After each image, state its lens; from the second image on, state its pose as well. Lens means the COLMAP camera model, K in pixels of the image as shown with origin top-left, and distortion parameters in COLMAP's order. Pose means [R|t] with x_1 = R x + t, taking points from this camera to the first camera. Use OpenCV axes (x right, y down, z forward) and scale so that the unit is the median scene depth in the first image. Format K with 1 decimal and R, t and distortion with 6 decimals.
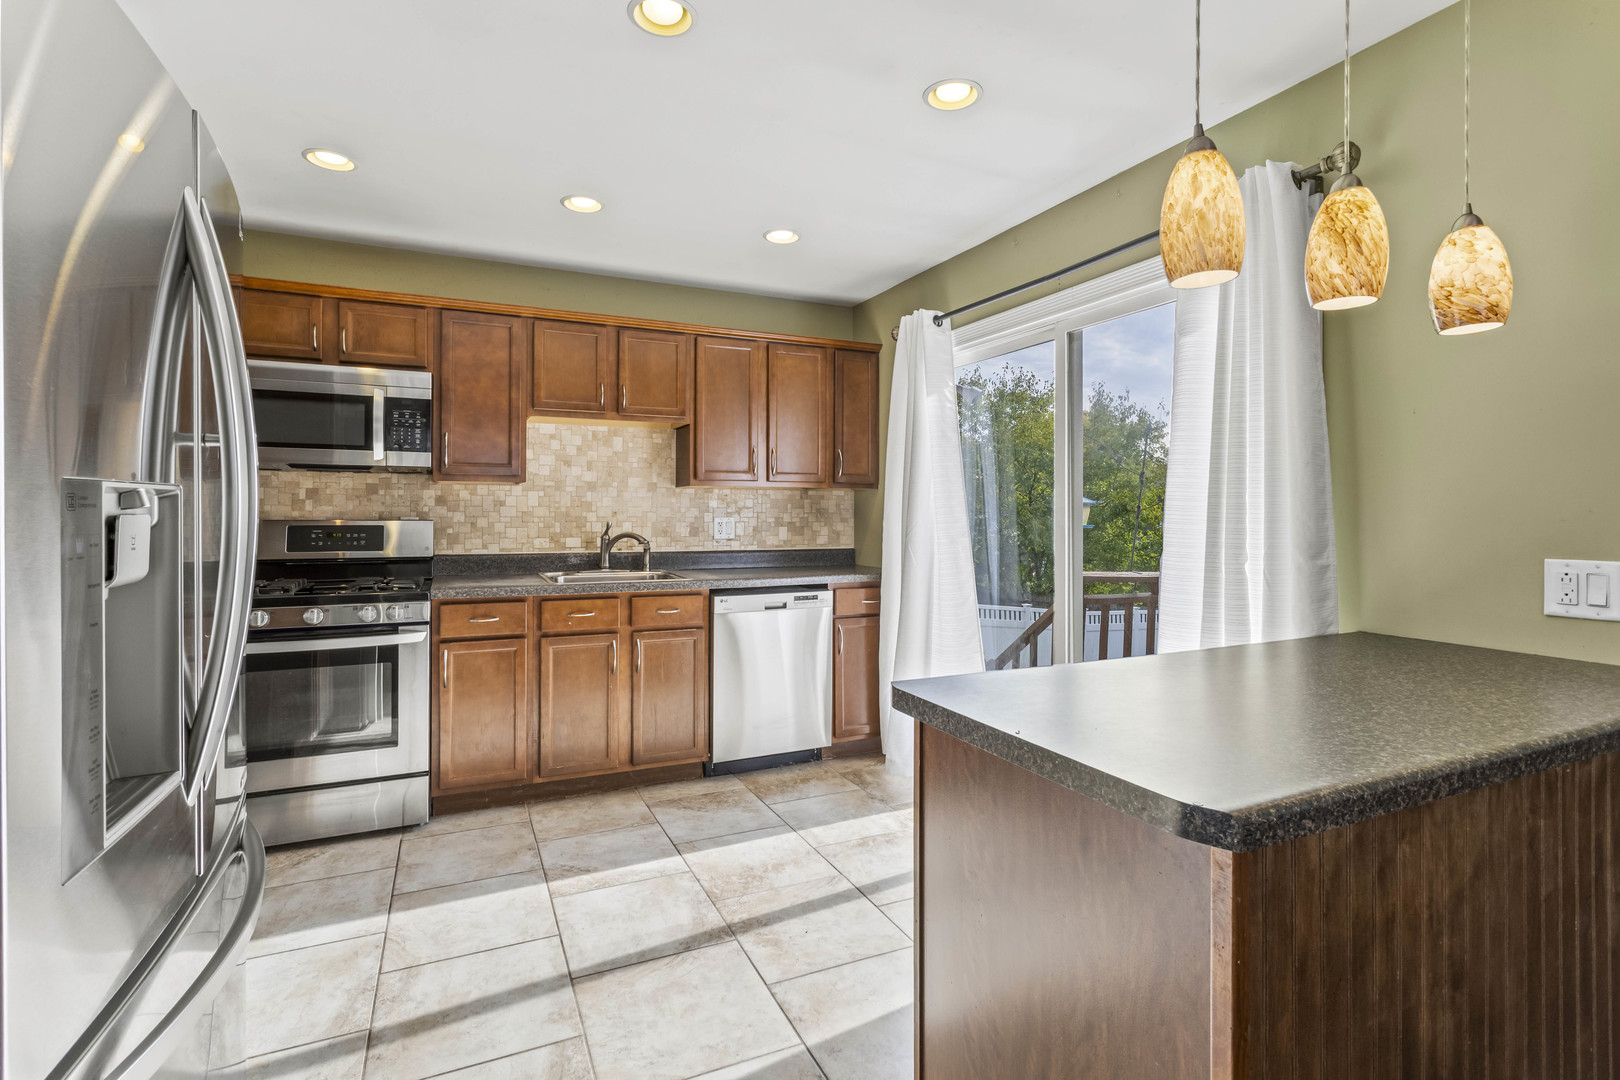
lens RADIAL K [[765.6, 0, 790.6], [0, 765.6, 511.4], [0, 0, 1]] dist [-0.000186, 0.000126]
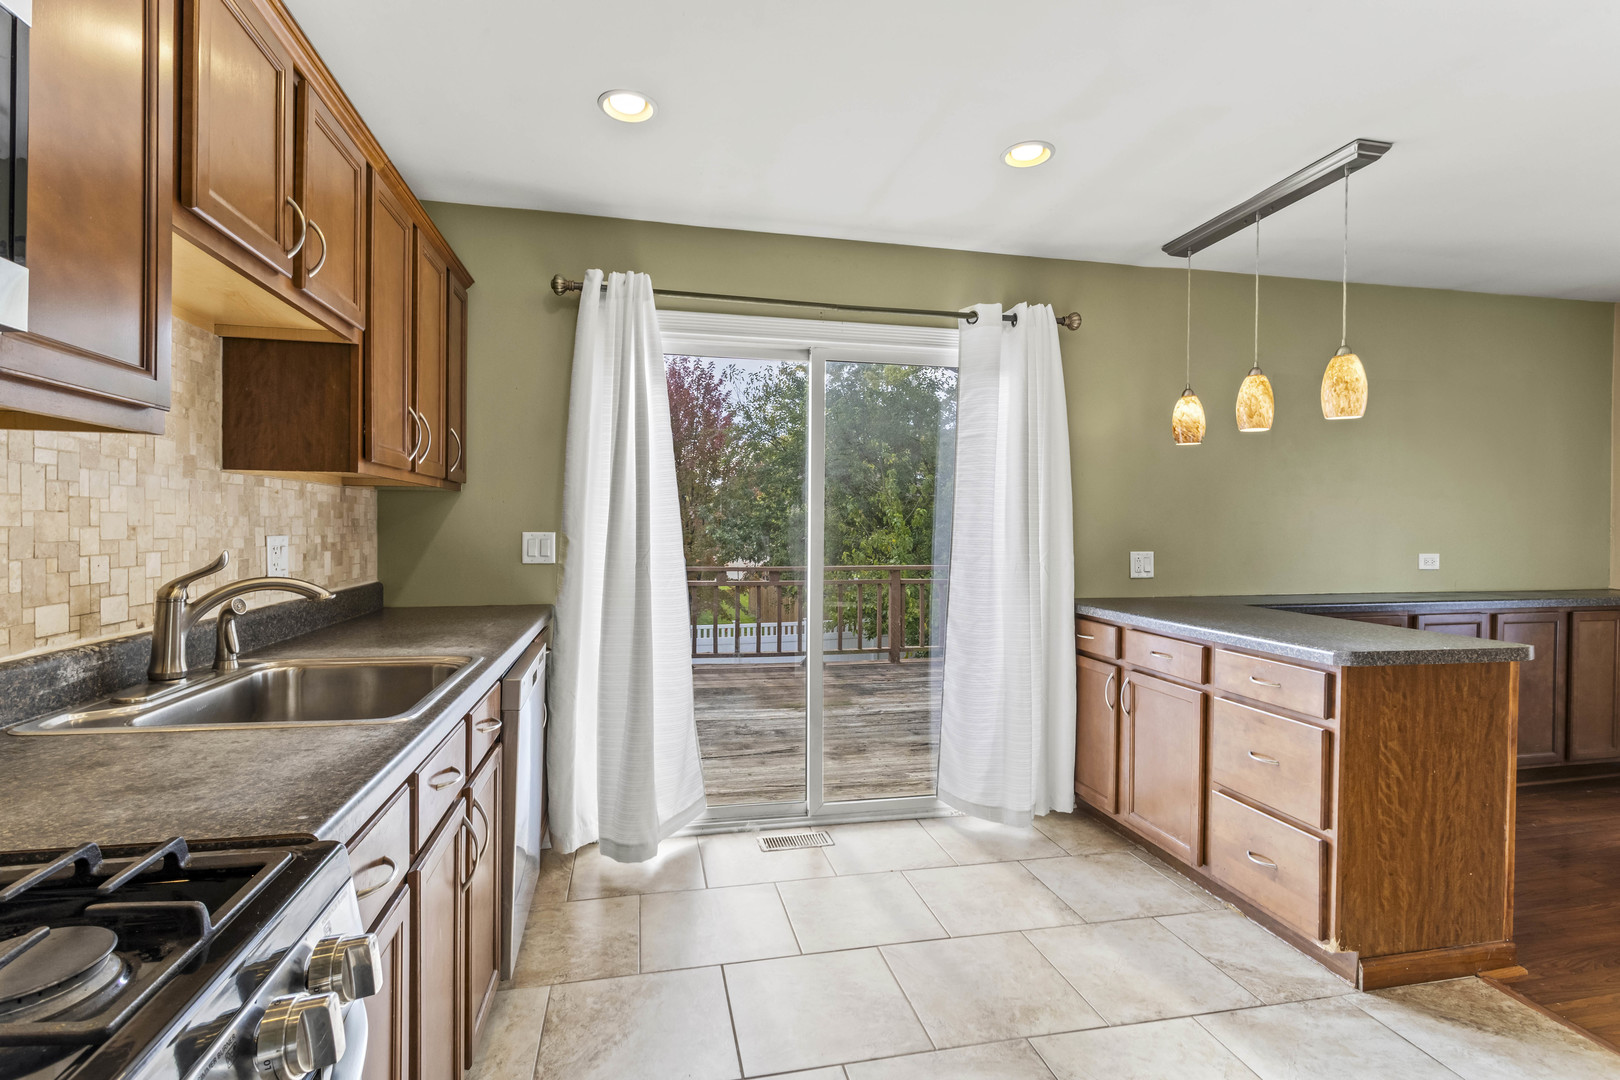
lens RADIAL K [[765.6, 0, 804.4], [0, 765.6, 531.9], [0, 0, 1]] dist [-0.000186, 0.000126]
pose [[0.207837, -0.011517, 0.978096, -0.547169], [-0.006752, 0.999890, 0.013208, -0.004100], [-0.978140, -0.009349, 0.207737, 0.622881]]
